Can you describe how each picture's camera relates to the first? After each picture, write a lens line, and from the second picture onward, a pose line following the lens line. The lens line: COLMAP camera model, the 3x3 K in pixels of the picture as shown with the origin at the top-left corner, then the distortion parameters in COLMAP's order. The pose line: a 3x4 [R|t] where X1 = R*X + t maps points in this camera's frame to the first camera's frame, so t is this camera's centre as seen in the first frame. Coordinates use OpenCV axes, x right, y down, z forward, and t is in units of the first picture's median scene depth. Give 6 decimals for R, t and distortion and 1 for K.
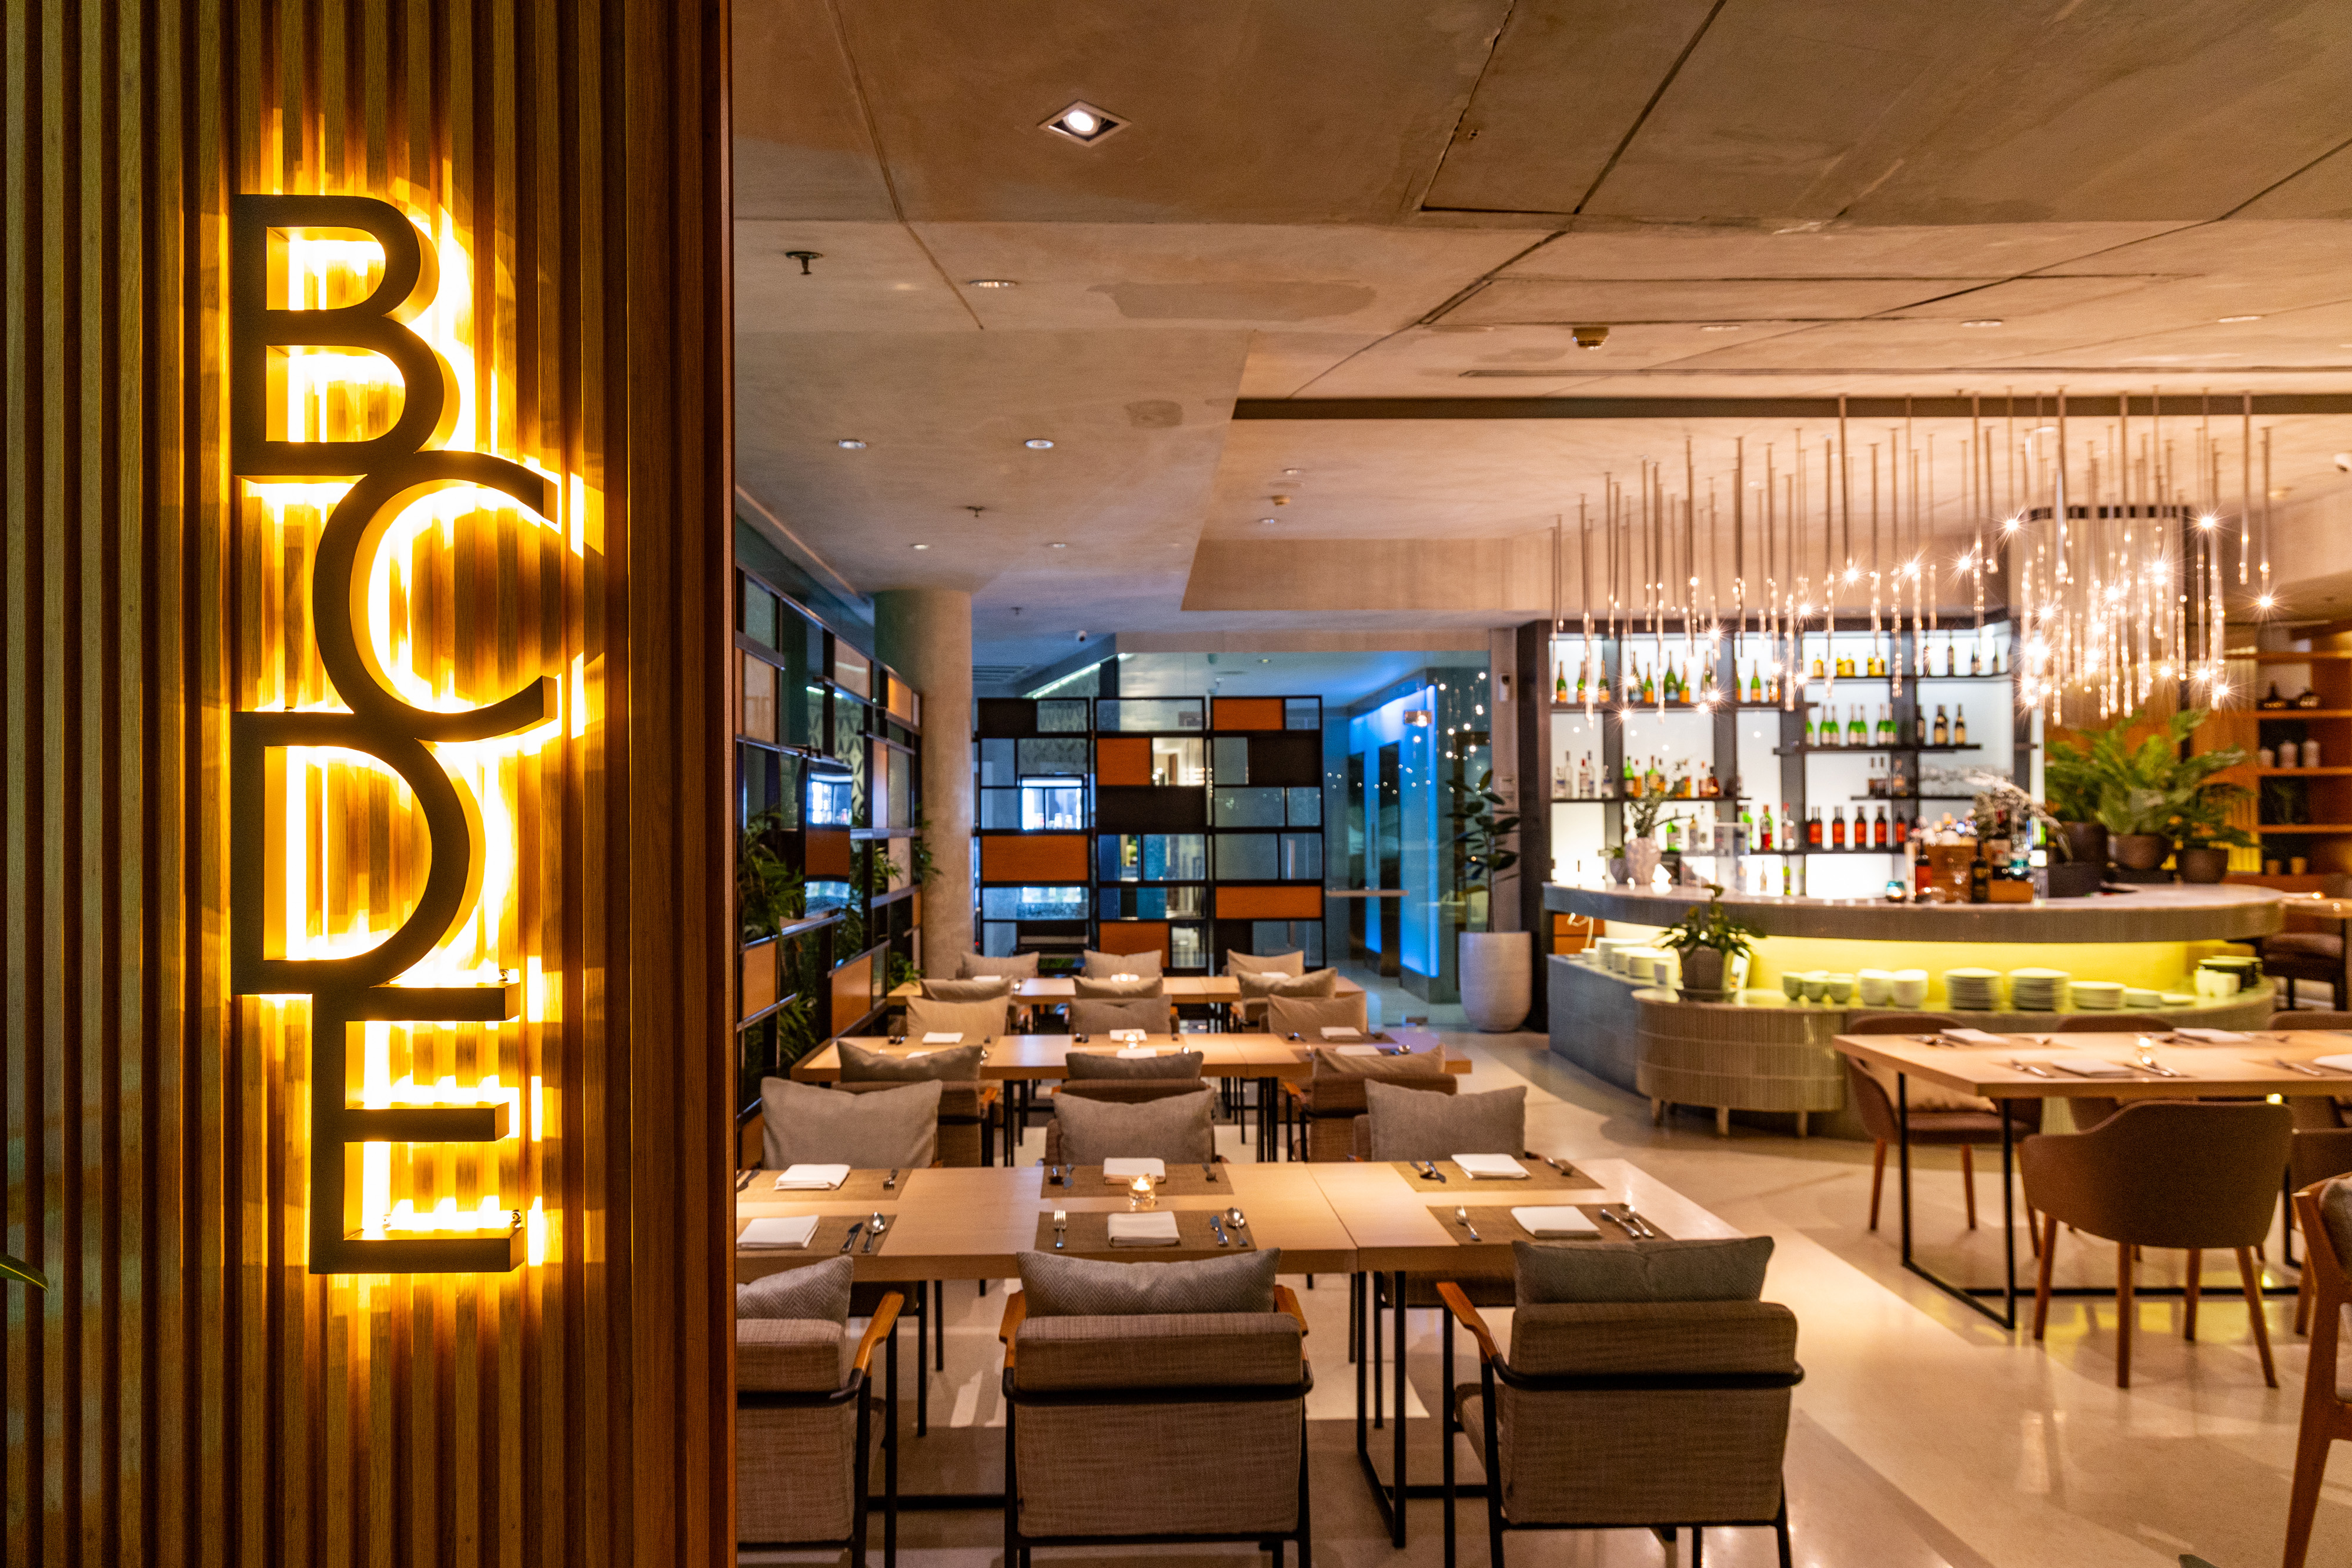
lens RADIAL K [[1556.5, 0, 1182.5], [0, 1556.5, 836.8], [0, 0, 1]] dist [-0.003157, 0.000446]
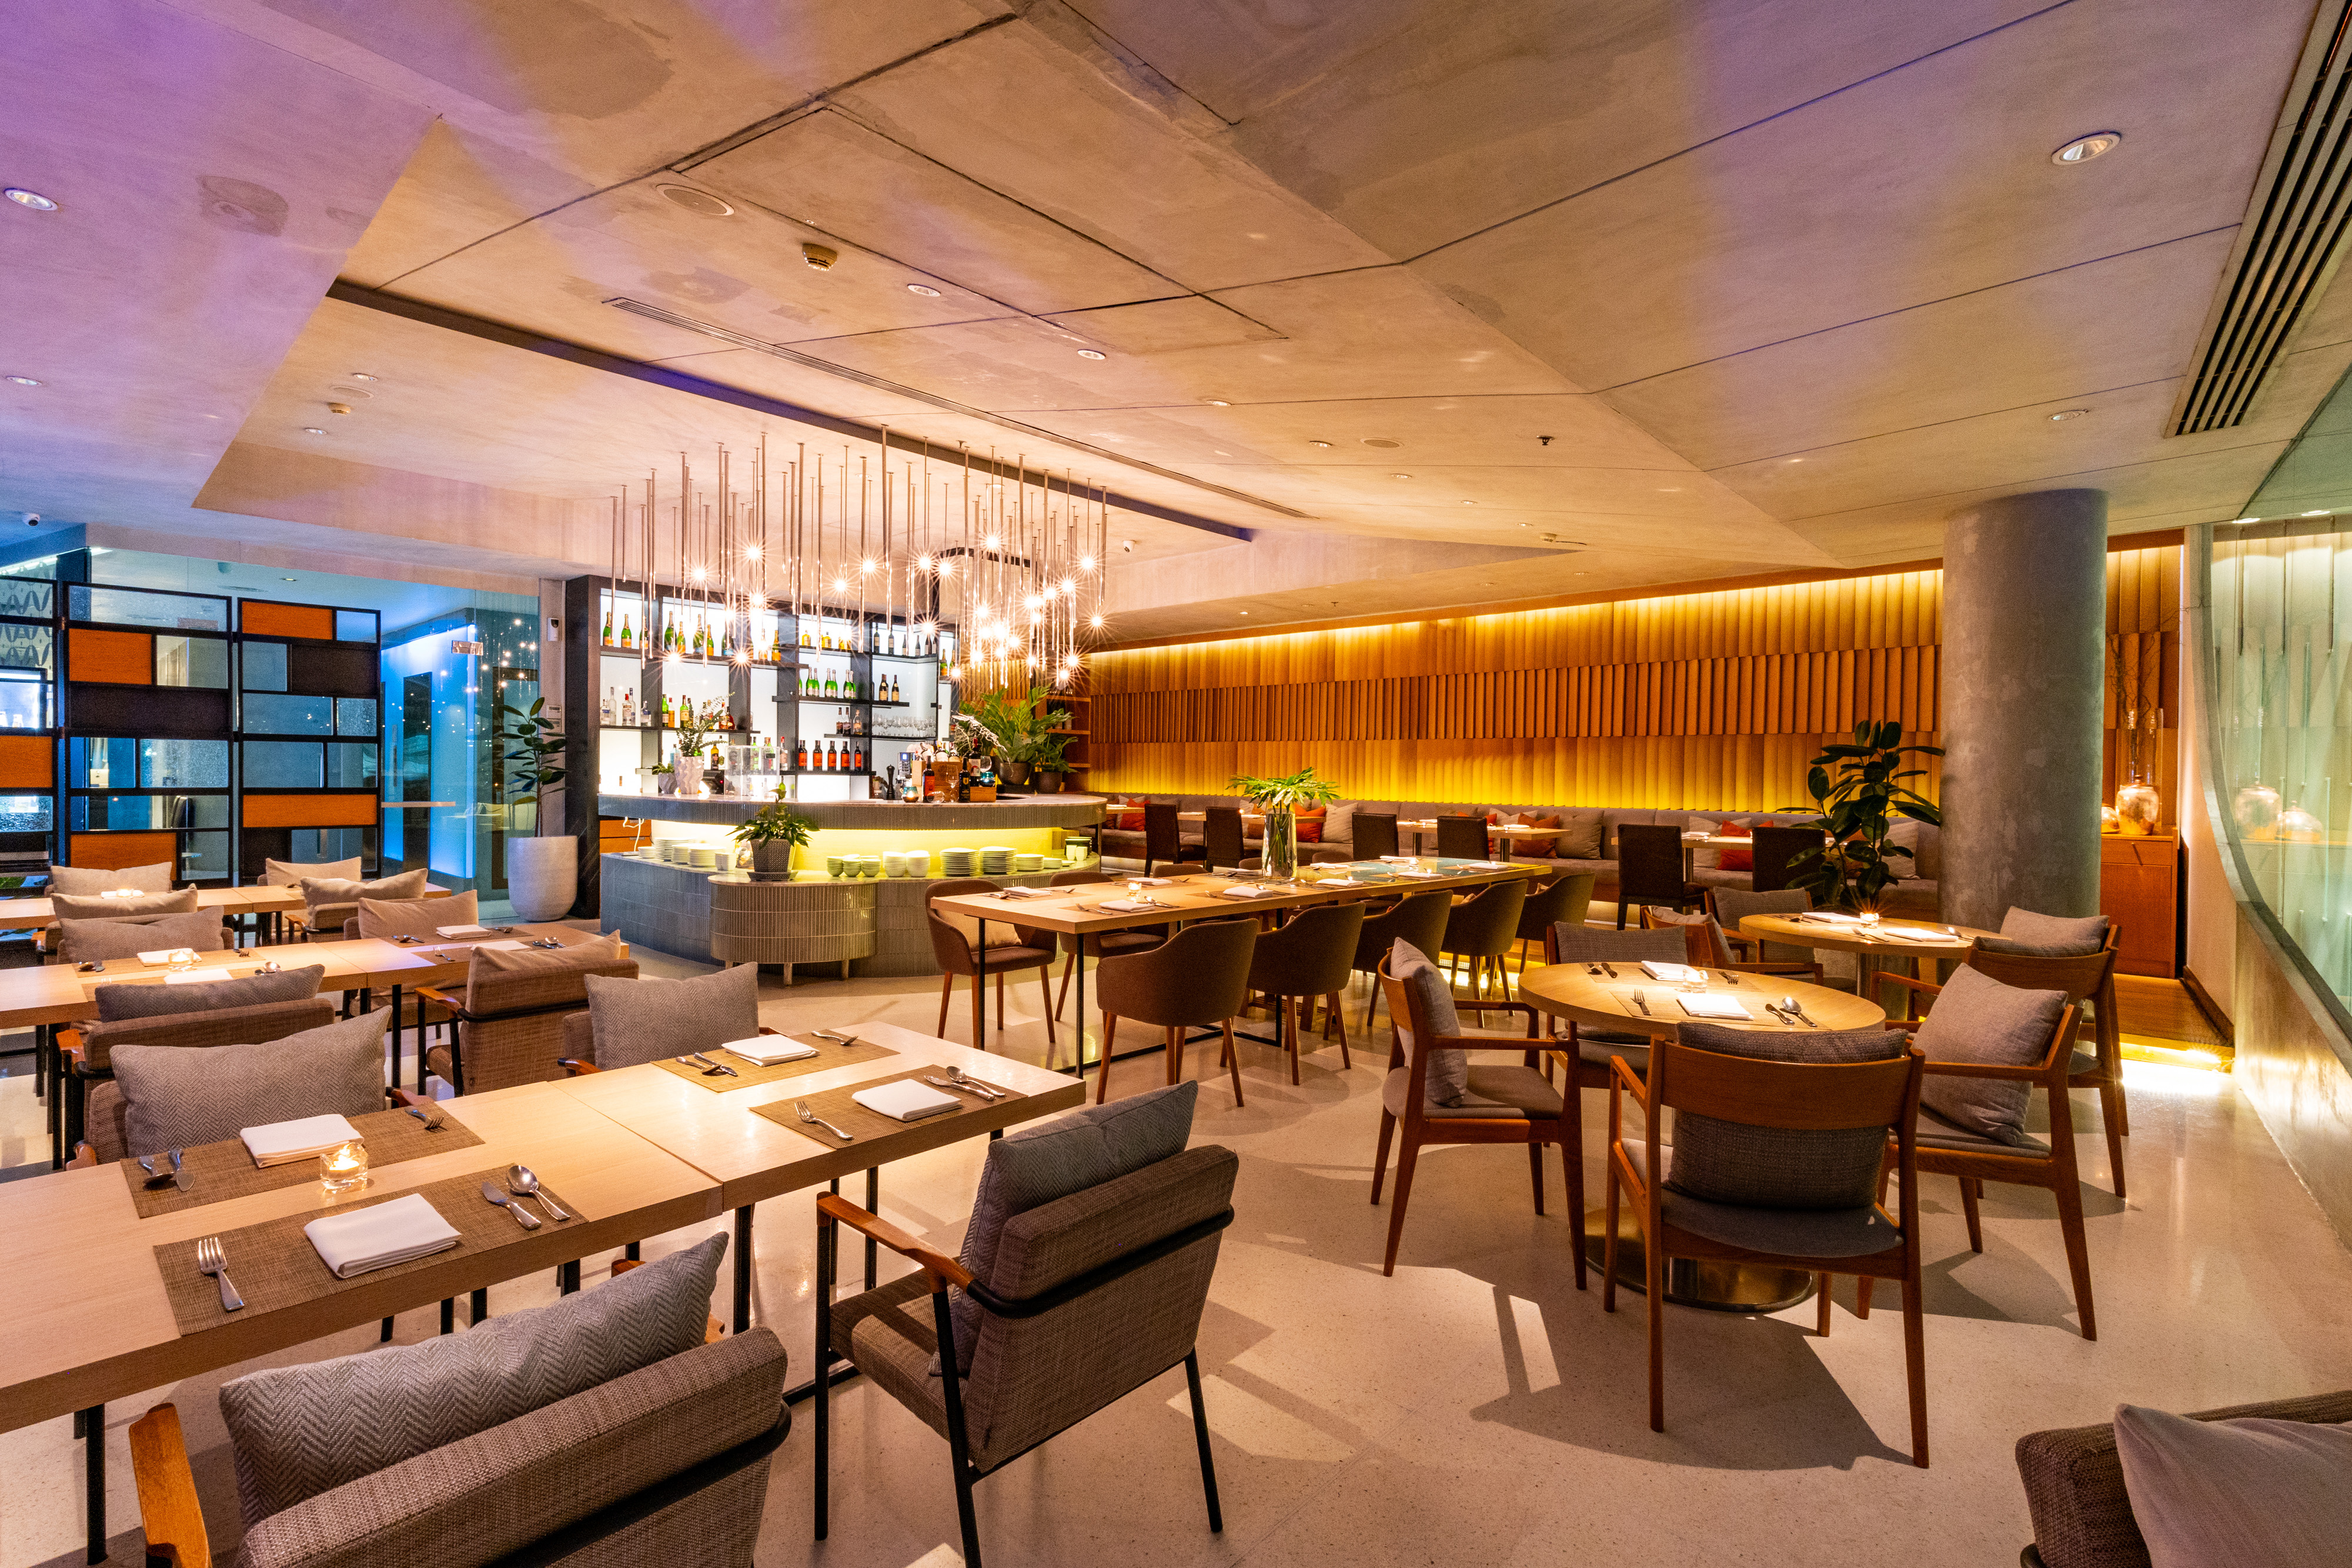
lens RADIAL K [[1064.6, 0, 1176.0], [0, 1064.6, 784.0], [0, 0, 1]] dist [0.000046, 0.000434]
pose [[0.713281, 0.006522, 0.700848, -0.029381], [-0.014609, 0.999878, 0.005564, 0.013267], [-0.700726, -0.014208, 0.713289, 0.119002]]
